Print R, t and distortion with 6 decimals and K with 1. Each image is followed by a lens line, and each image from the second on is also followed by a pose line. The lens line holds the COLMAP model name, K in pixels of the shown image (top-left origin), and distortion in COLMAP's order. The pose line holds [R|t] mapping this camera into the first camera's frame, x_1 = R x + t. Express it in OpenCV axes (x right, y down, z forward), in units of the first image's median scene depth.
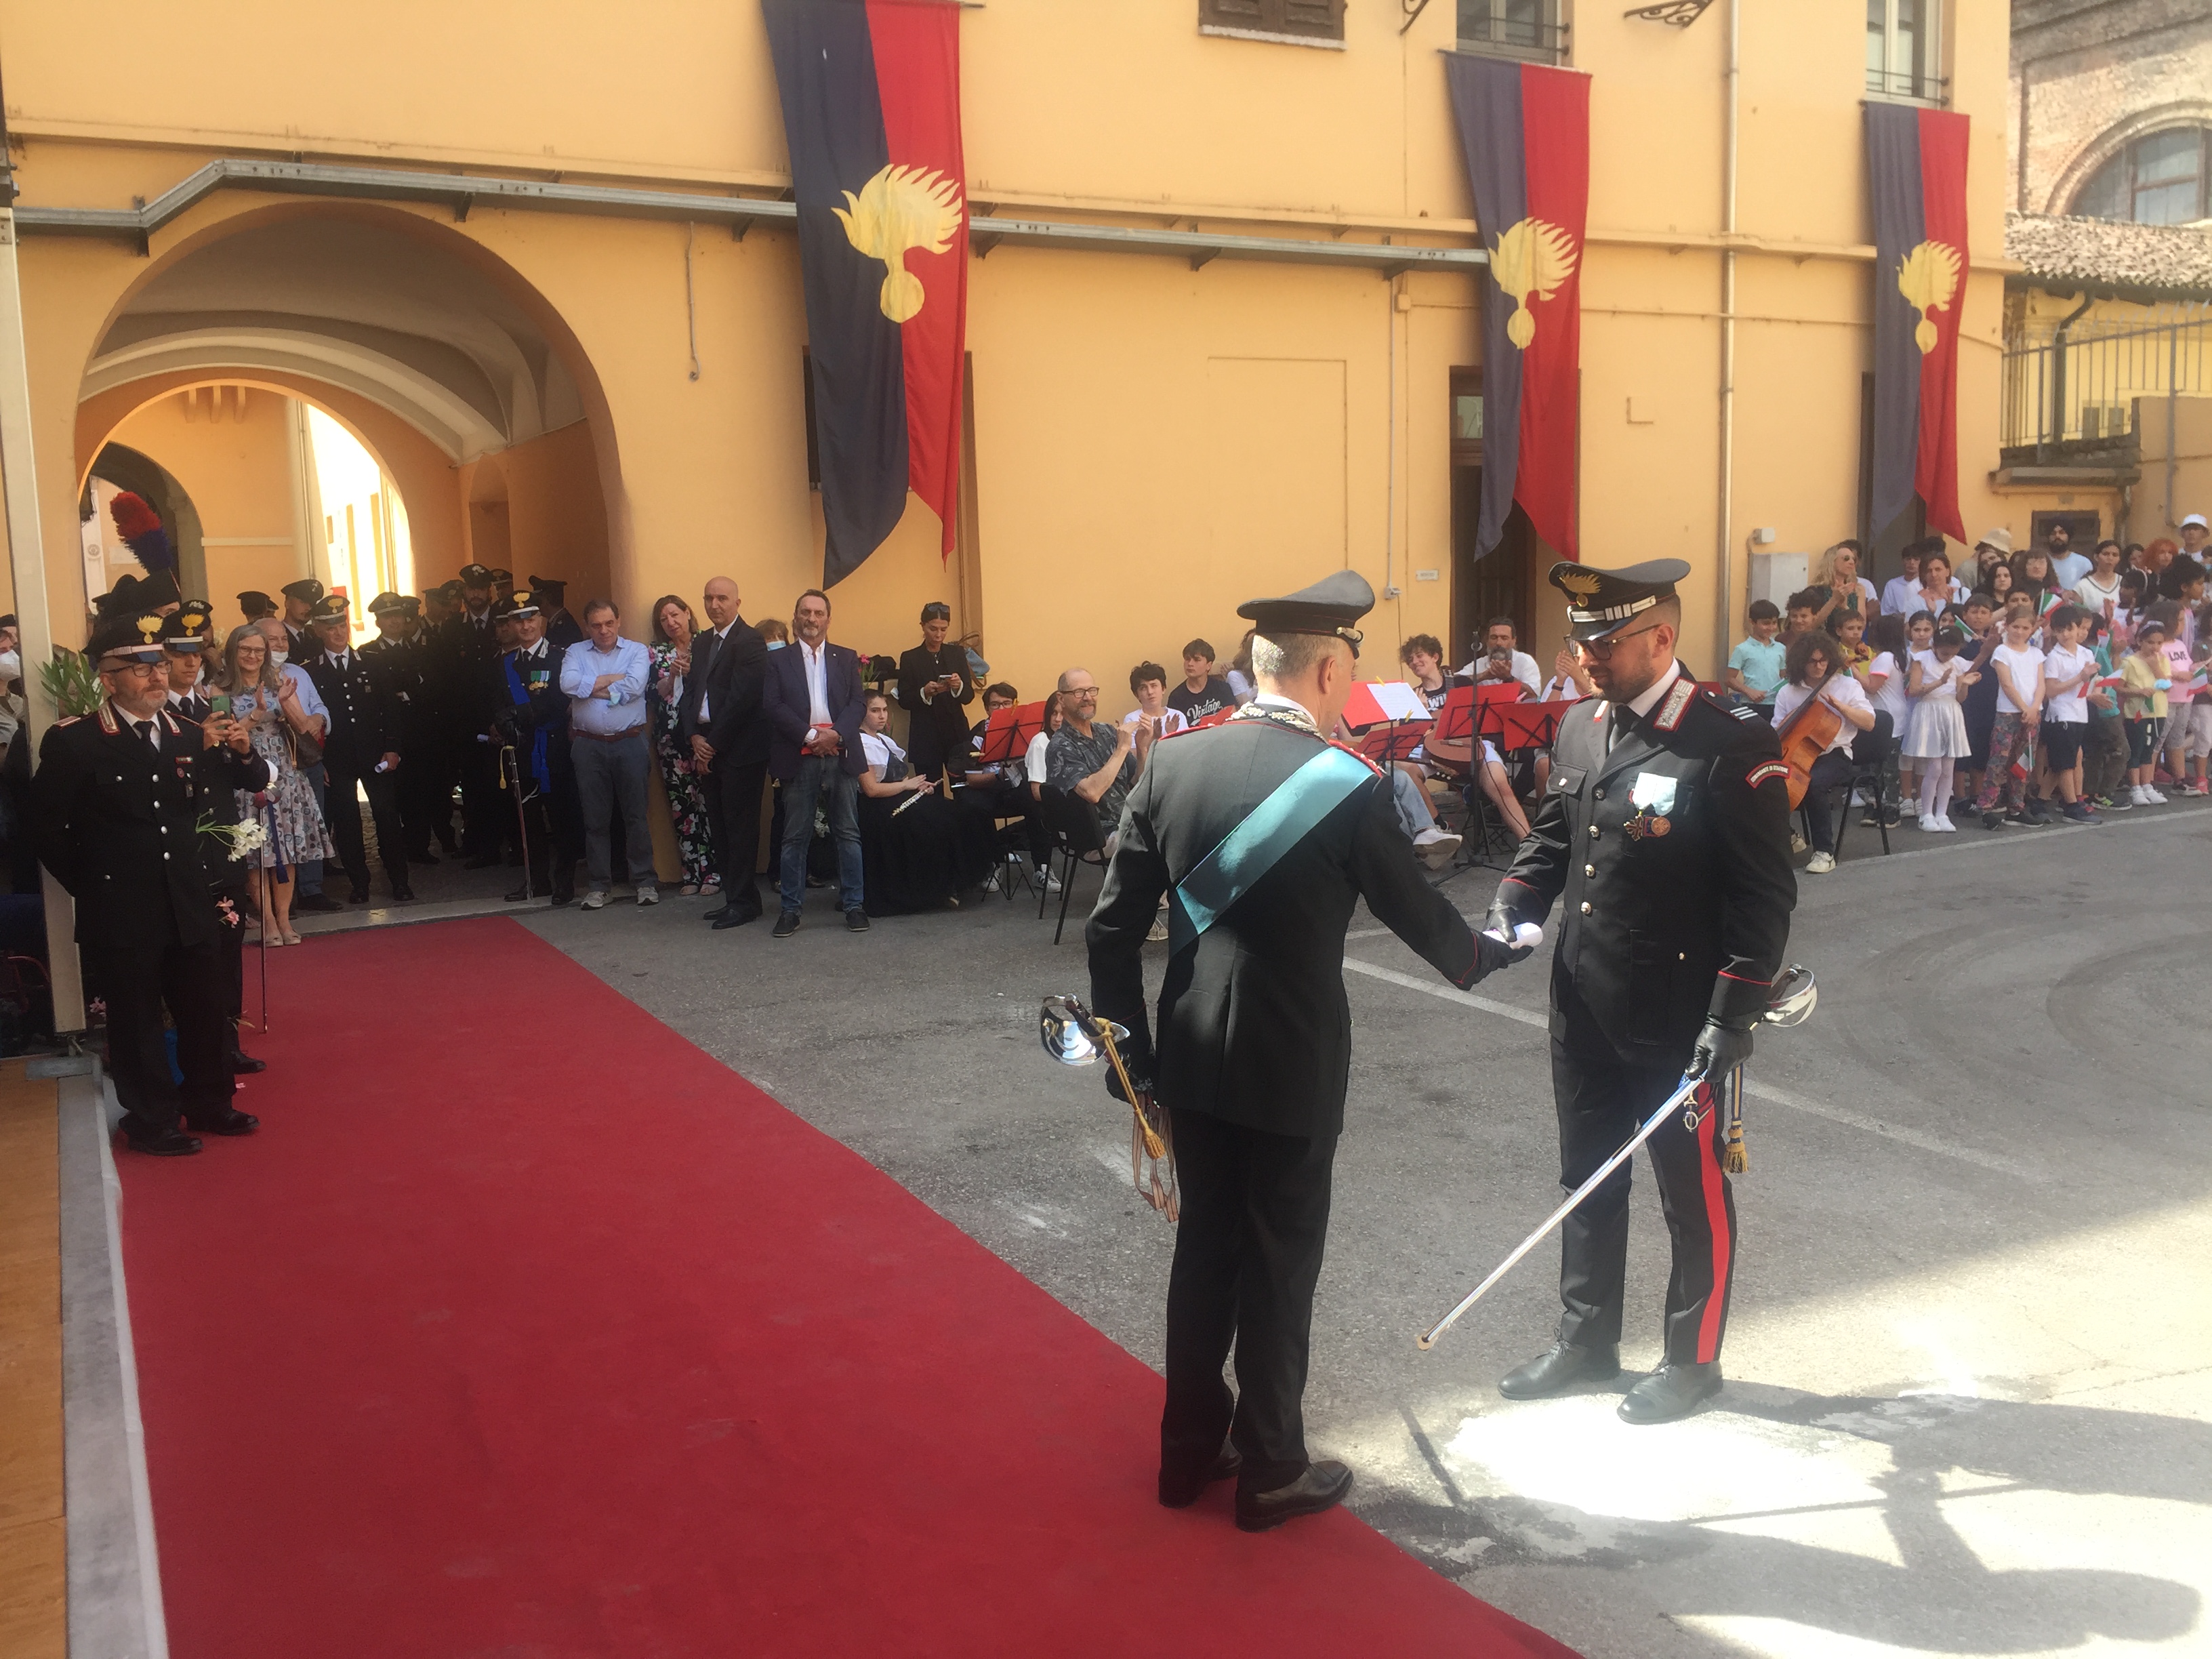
lens RADIAL K [[1902.6, 0, 1099.6], [0, 1902.6, 852.0], [0, 0, 1]] dist [0.082627, -0.105670]
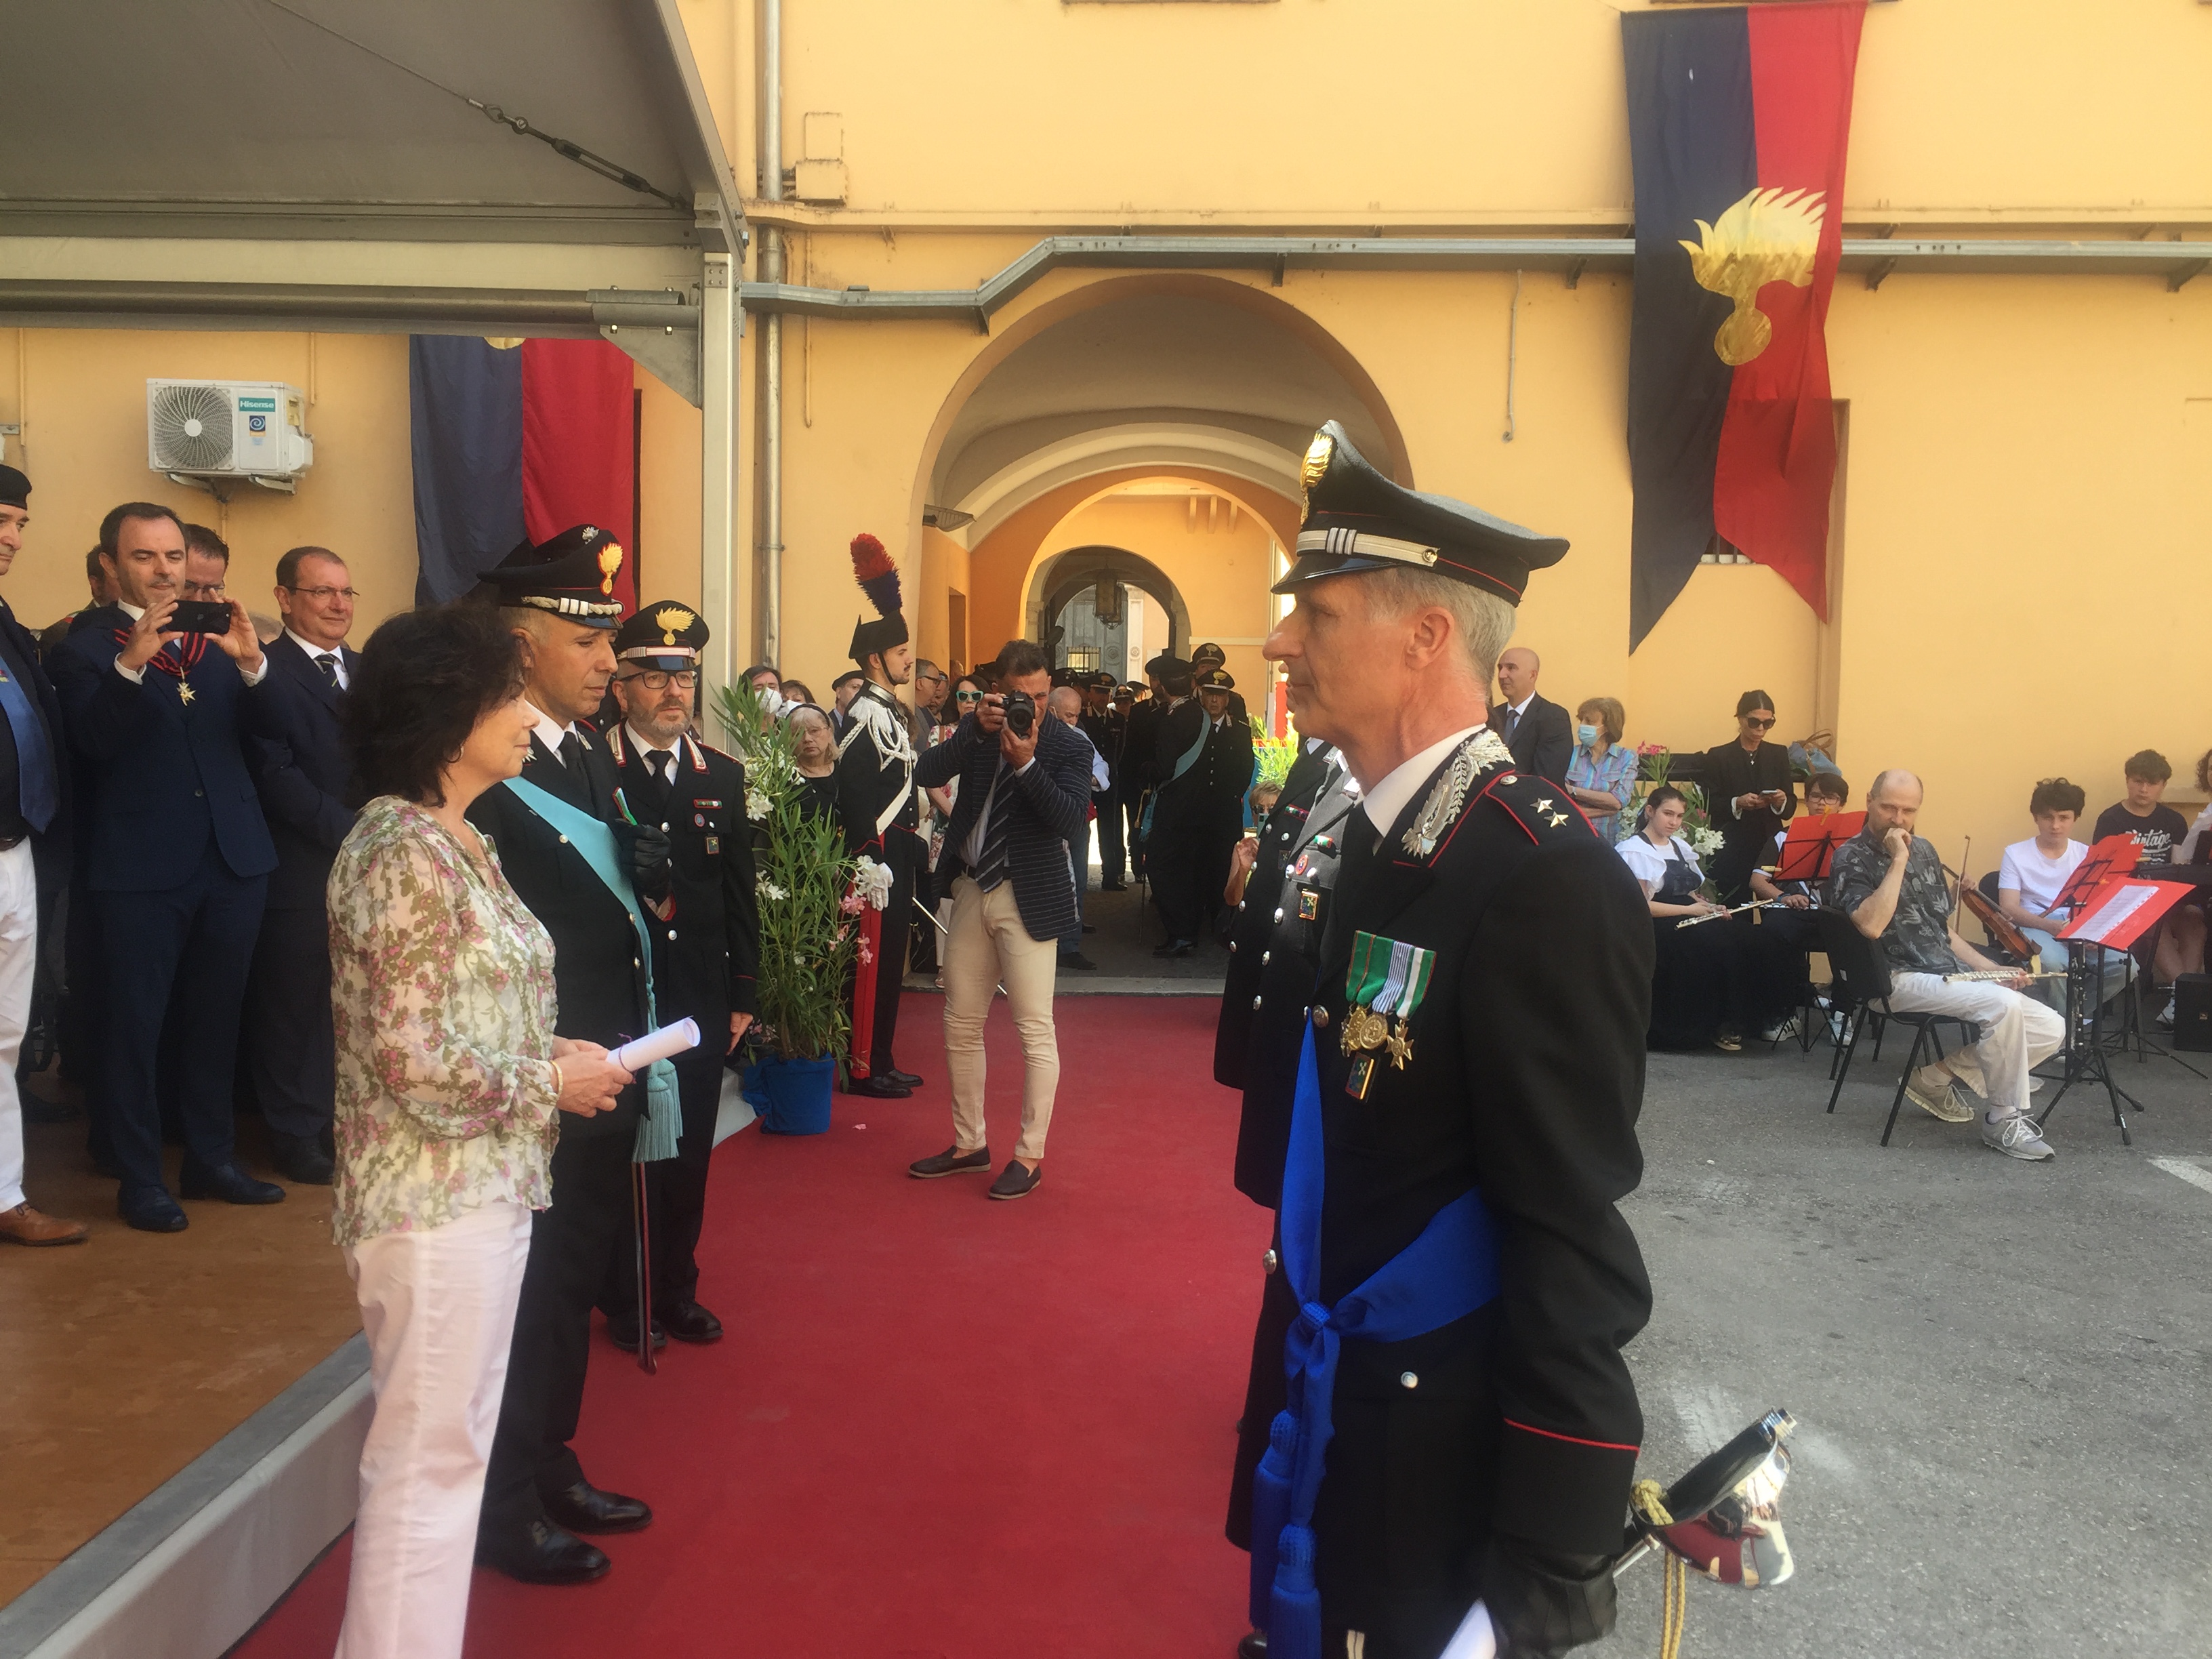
lens RADIAL K [[1903.8, 0, 1106.0], [0, 1903.8, 829.5], [0, 0, 1]] dist [0.078373, -0.104364]
pose [[0.867839, 0.071293, -0.491704, 0.076306], [-0.108085, 0.993040, -0.046784, 0.001224], [0.484946, 0.093747, 0.869505, 0.118374]]
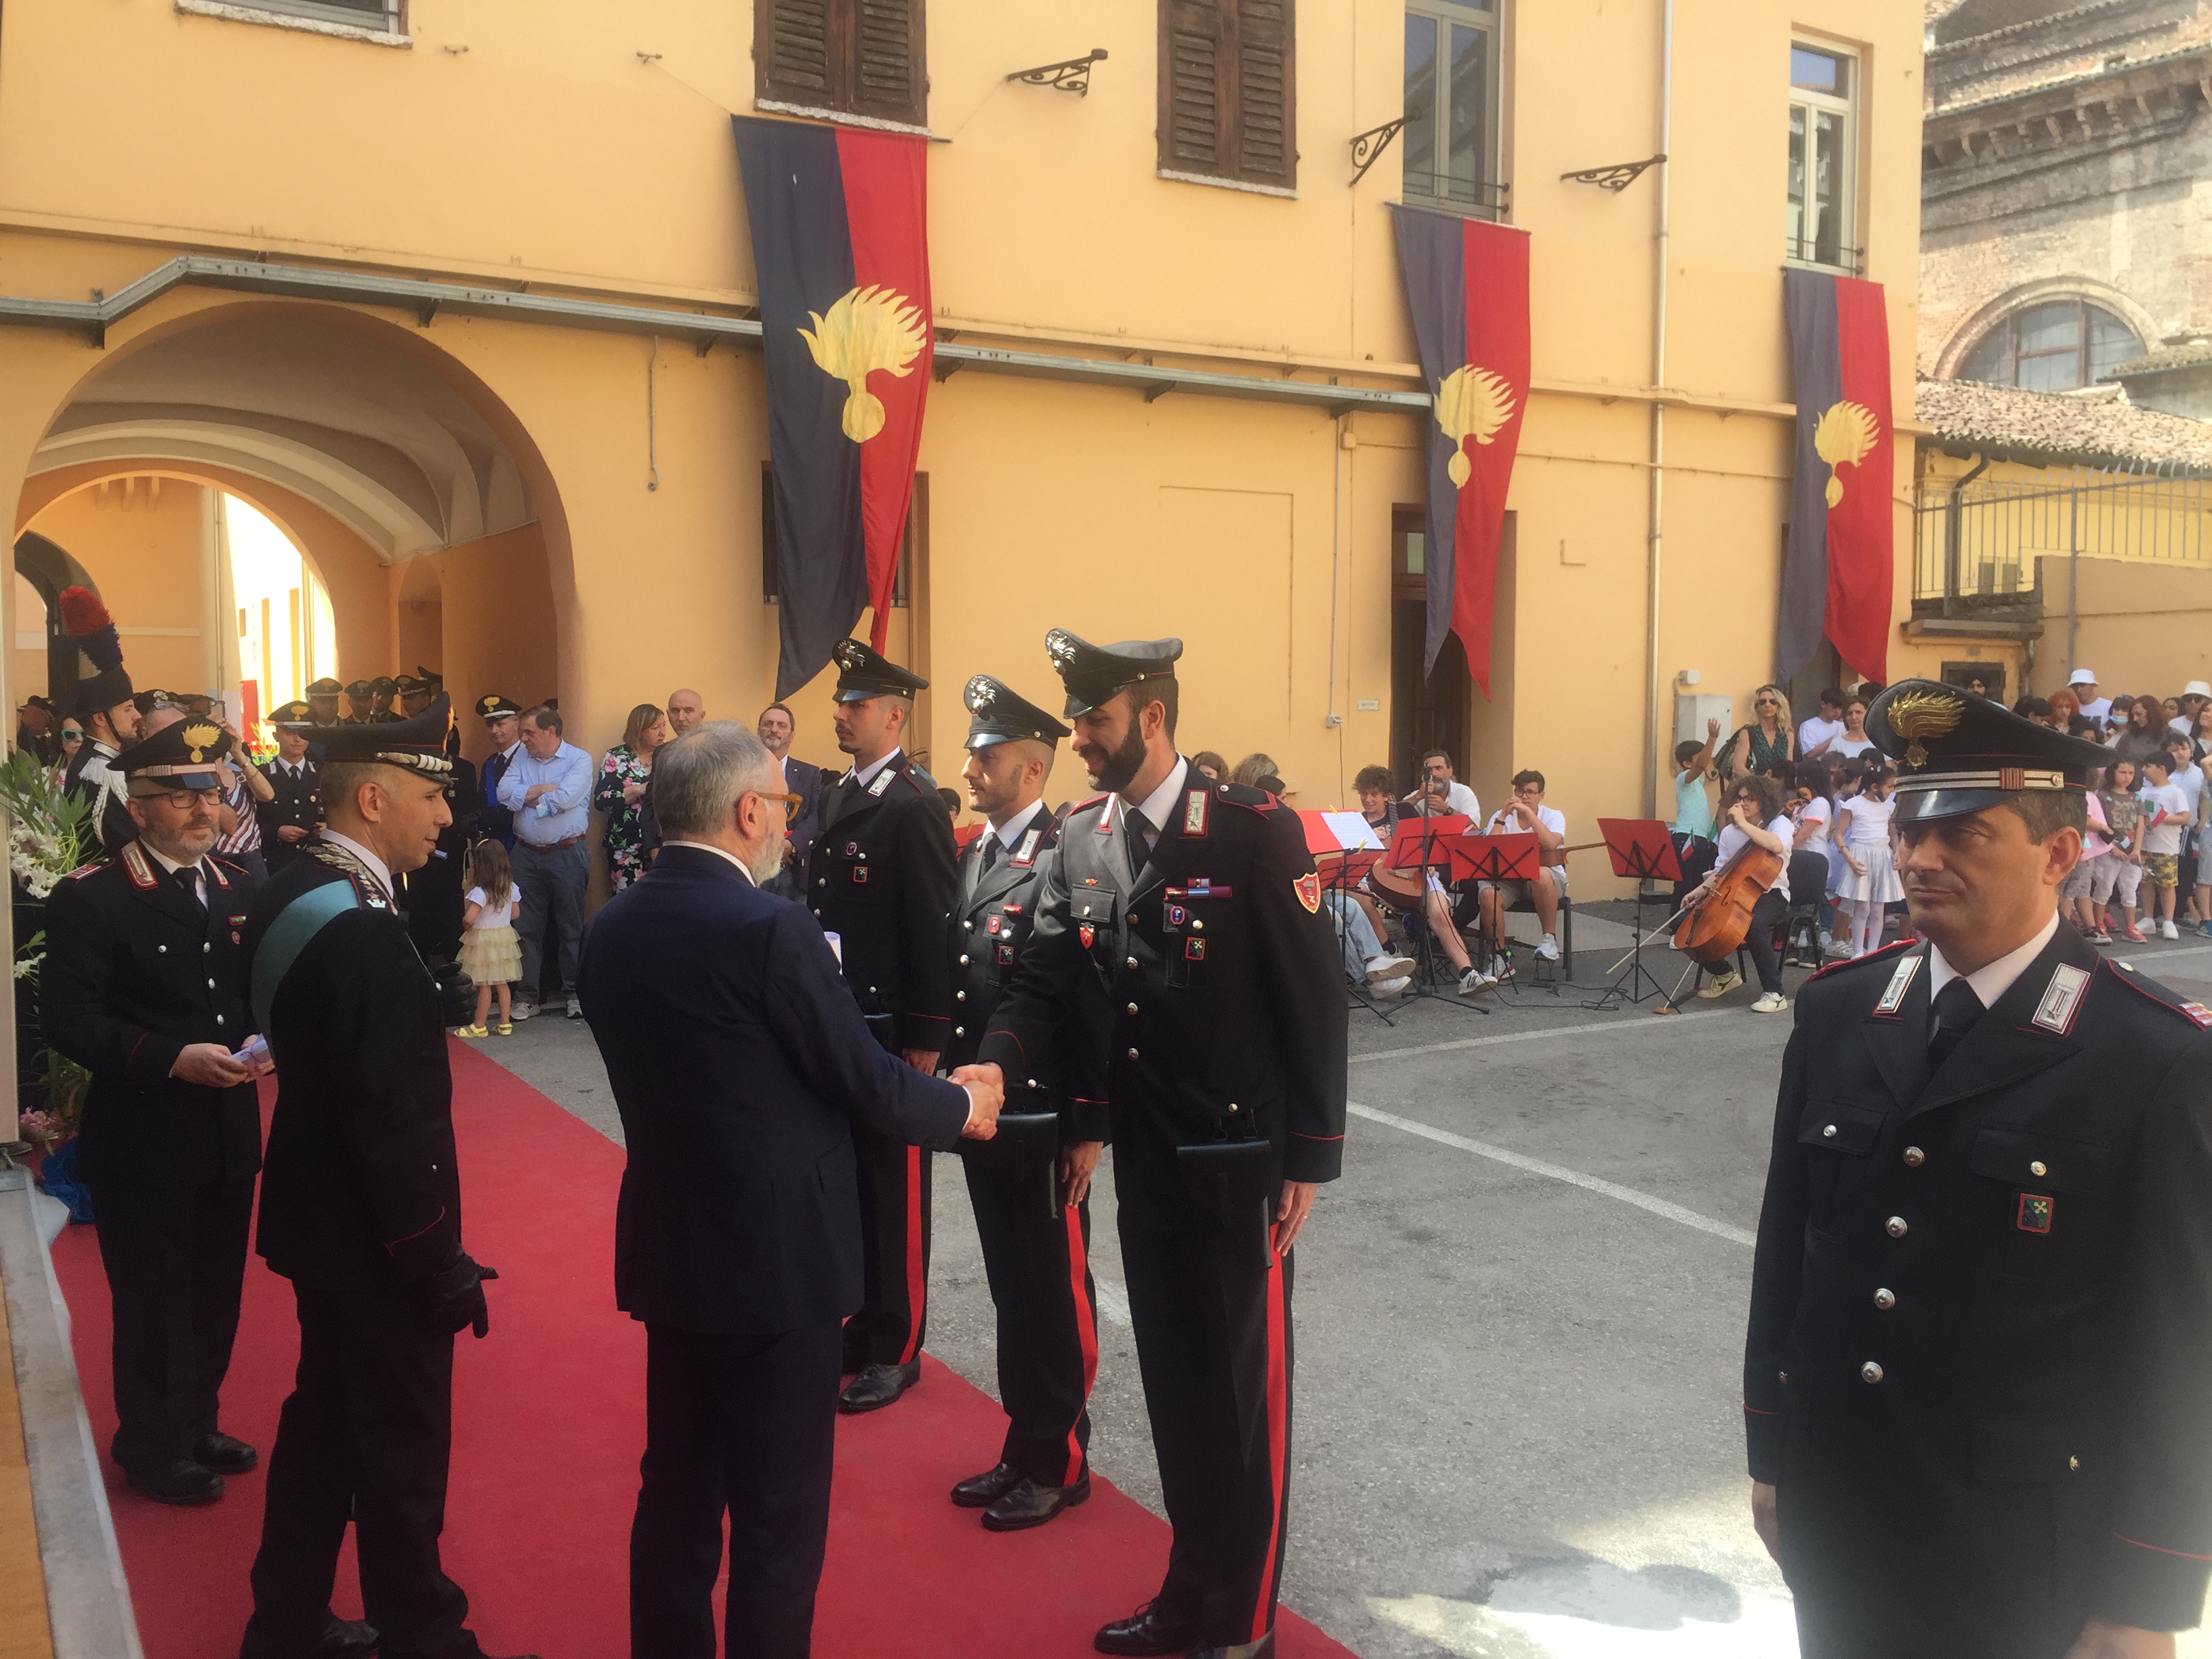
lens RADIAL K [[1912.6, 0, 1103.5], [0, 1912.6, 826.3], [0, 0, 1]] dist [0.094278, -0.132825]
pose [[0.998119, 0.026838, 0.055113, -0.024829], [-0.022740, 0.997022, -0.073694, -0.003183], [-0.056927, 0.072302, 0.995757, 0.001269]]
